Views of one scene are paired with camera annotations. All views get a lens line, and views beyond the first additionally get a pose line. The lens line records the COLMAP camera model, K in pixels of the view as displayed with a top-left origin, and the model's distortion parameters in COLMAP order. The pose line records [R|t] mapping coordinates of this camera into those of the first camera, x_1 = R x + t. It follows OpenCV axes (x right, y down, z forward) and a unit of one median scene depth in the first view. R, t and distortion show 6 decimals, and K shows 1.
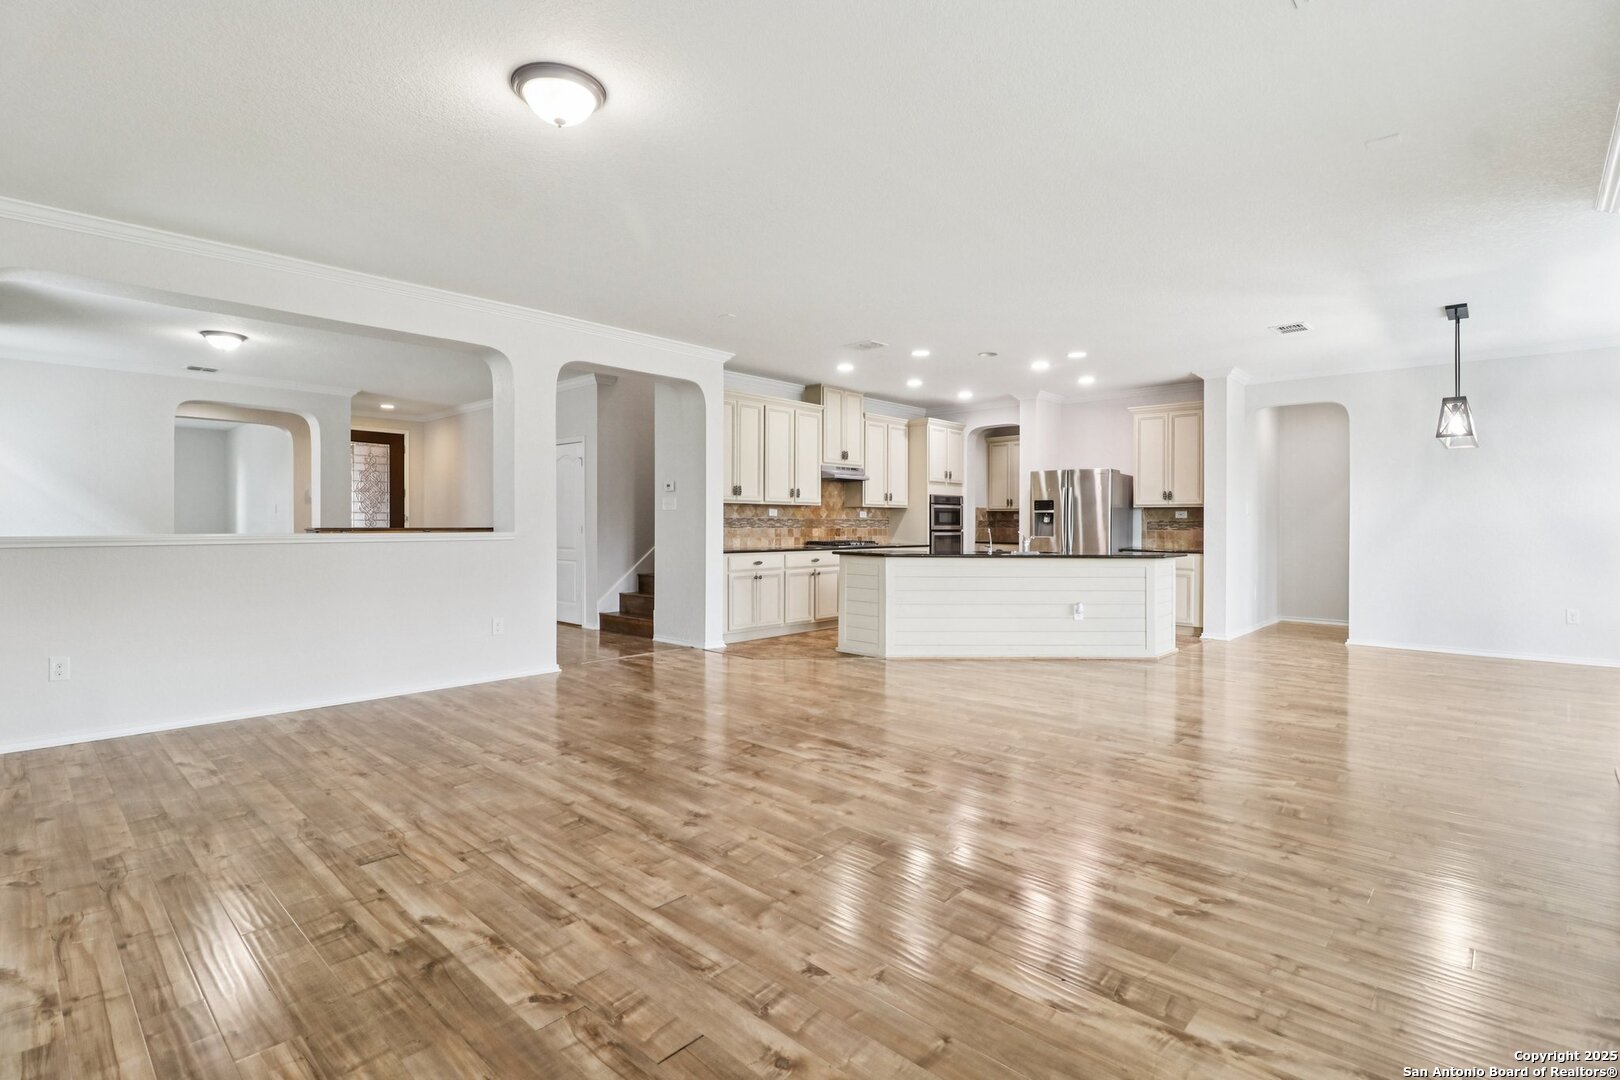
lens RADIAL K [[768.9, 0, 801.4], [0, 768.9, 512.0], [0, 0, 1]] dist [-0.013952, -0.005947]
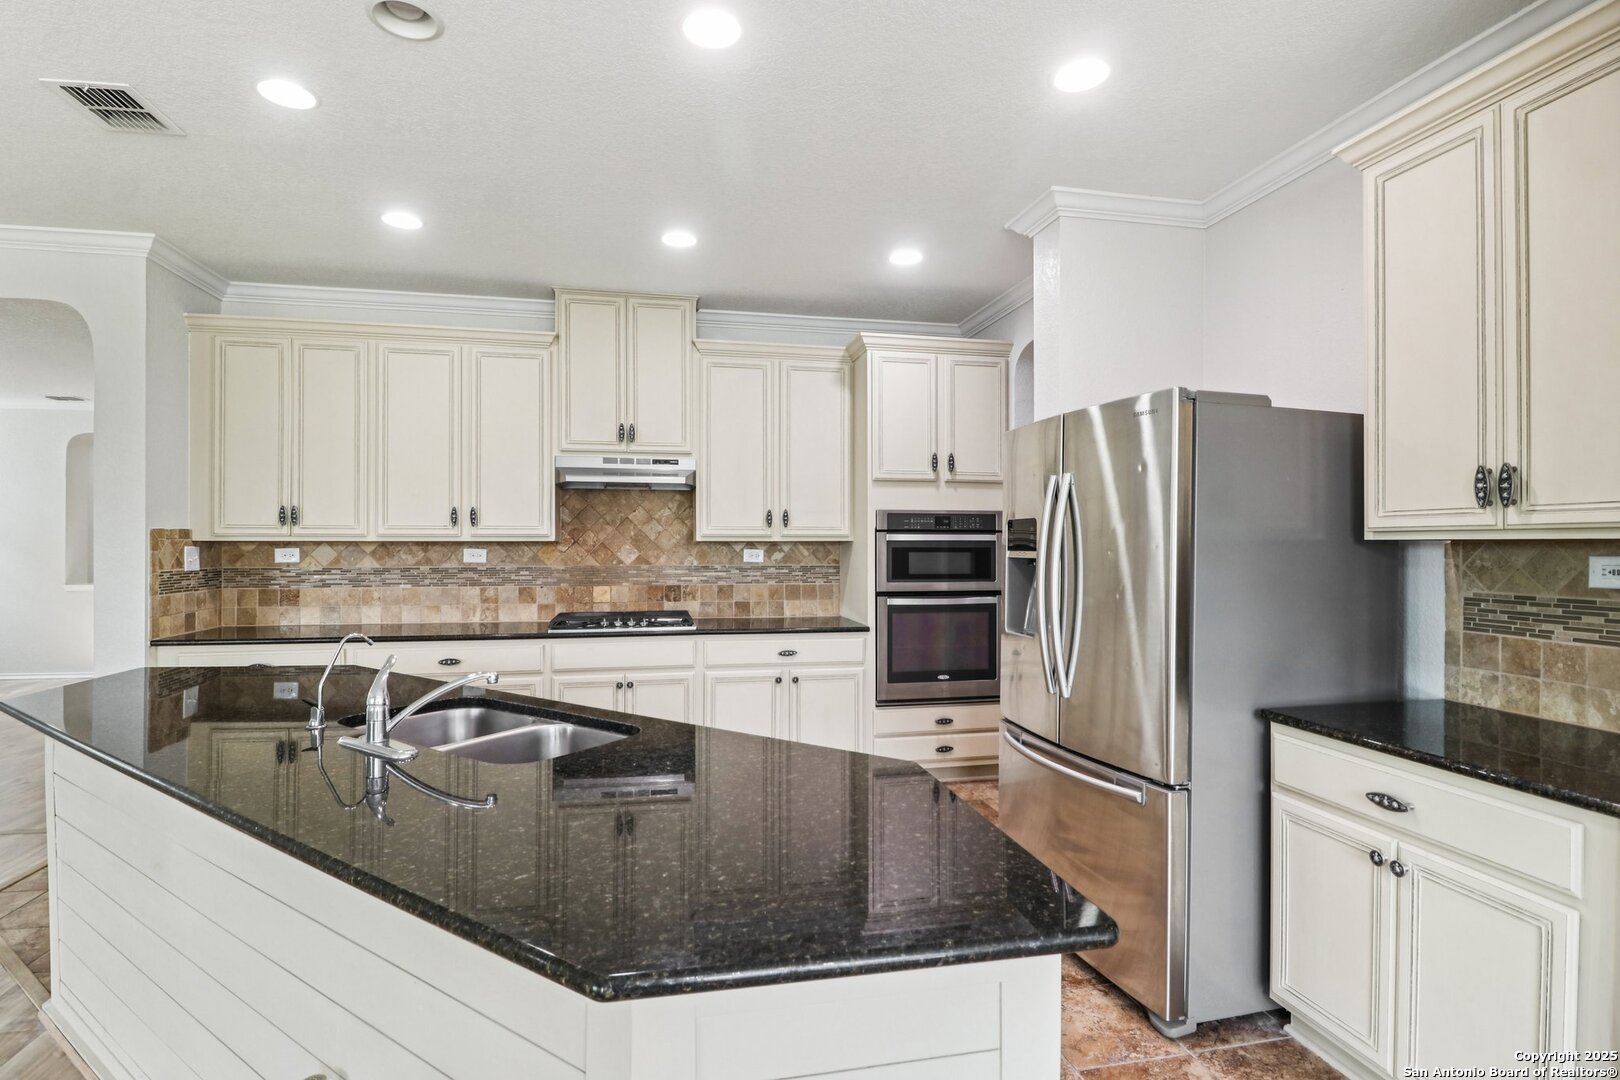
lens RADIAL K [[768.9, 0, 812.6], [0, 768.9, 536.6], [0, 0, 1]] dist [-0.013952, -0.005947]
pose [[0.820020, -0.009532, -0.572255, 0.417514], [0.011537, 0.999933, -0.000123, -0.008966], [0.572218, -0.006501, 0.820076, 0.677731]]
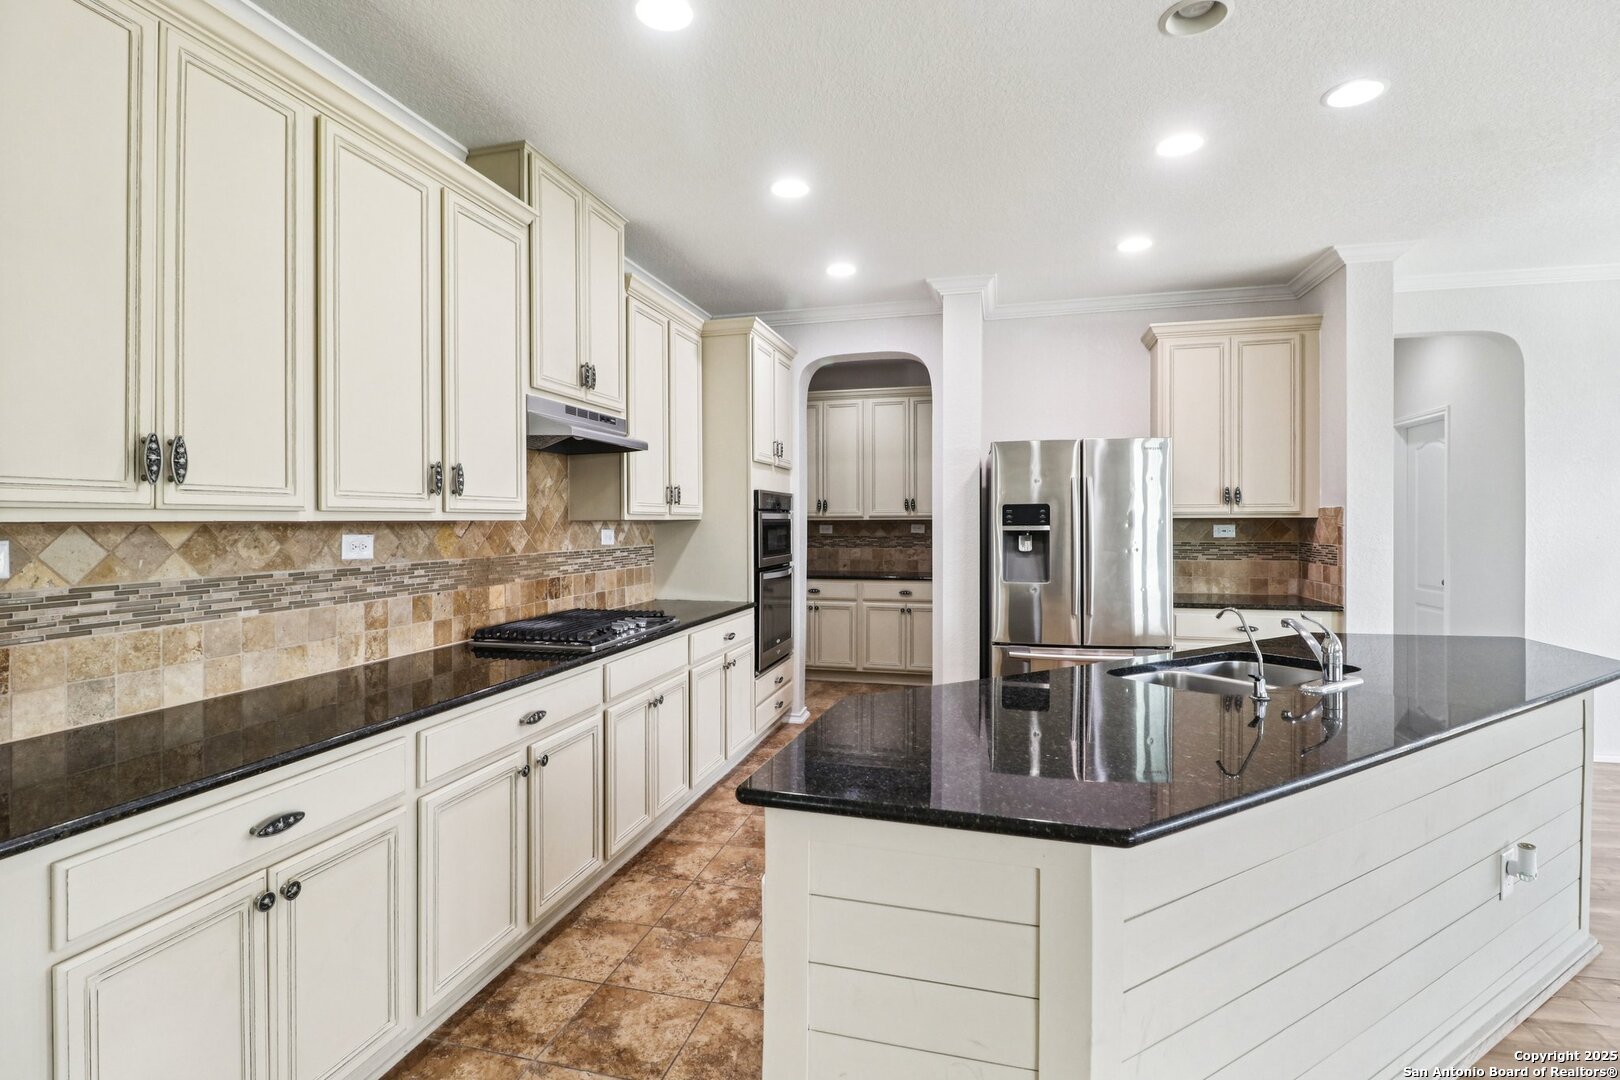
lens RADIAL K [[768.9, 0, 793.5], [0, 768.9, 528.1], [0, 0, 1]] dist [-0.013952, -0.005947]
pose [[0.885083, -0.013653, 0.465234, -0.024099], [0.002327, 0.999687, 0.024911, -0.012499], [-0.465428, -0.020965, 0.884837, 0.641058]]
